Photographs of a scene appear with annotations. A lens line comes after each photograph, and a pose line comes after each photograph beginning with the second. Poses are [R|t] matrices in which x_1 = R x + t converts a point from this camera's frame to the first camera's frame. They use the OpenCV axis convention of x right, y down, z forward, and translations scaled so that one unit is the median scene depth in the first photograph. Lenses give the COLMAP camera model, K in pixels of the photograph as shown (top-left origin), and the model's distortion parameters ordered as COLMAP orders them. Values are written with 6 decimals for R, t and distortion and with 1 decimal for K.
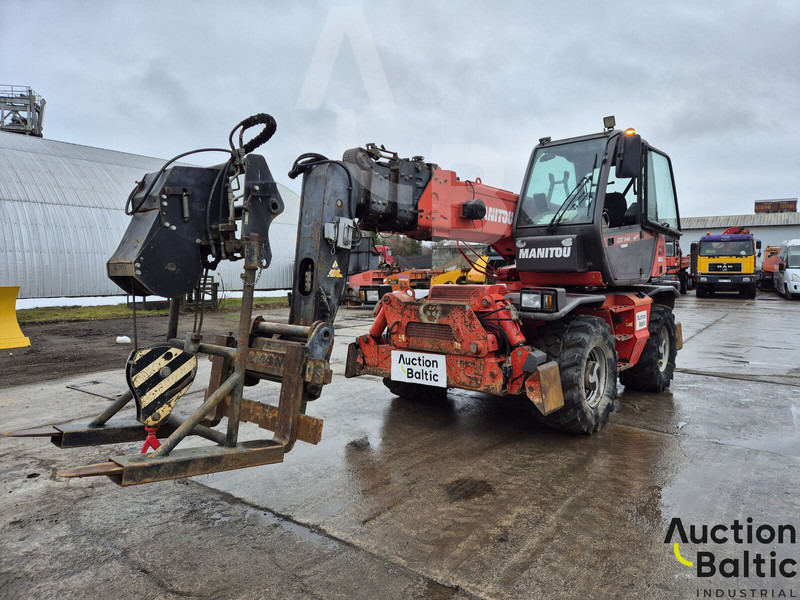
lens RADIAL K [[537.6, 0, 400.6], [0, 537.6, 305.3], [0, 0, 1]] dist [0.067530, -0.066657]
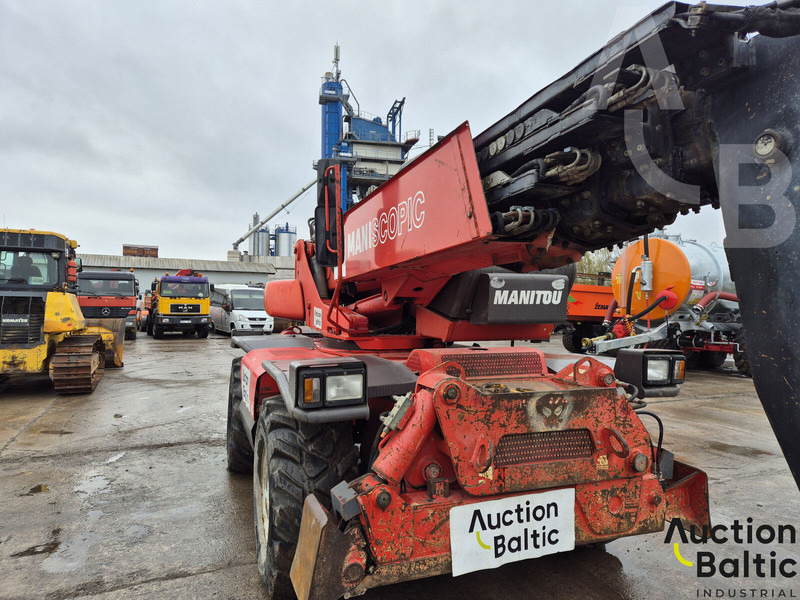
lens RADIAL K [[537.6, 0, 400.6], [0, 537.6, 305.3], [0, 0, 1]] dist [0.067530, -0.066657]
pose [[0.475611, 0.010869, 0.879588, -0.443389], [0.051550, 0.997861, -0.040205, -0.068879], [-0.878144, 0.064465, 0.474034, 0.835293]]
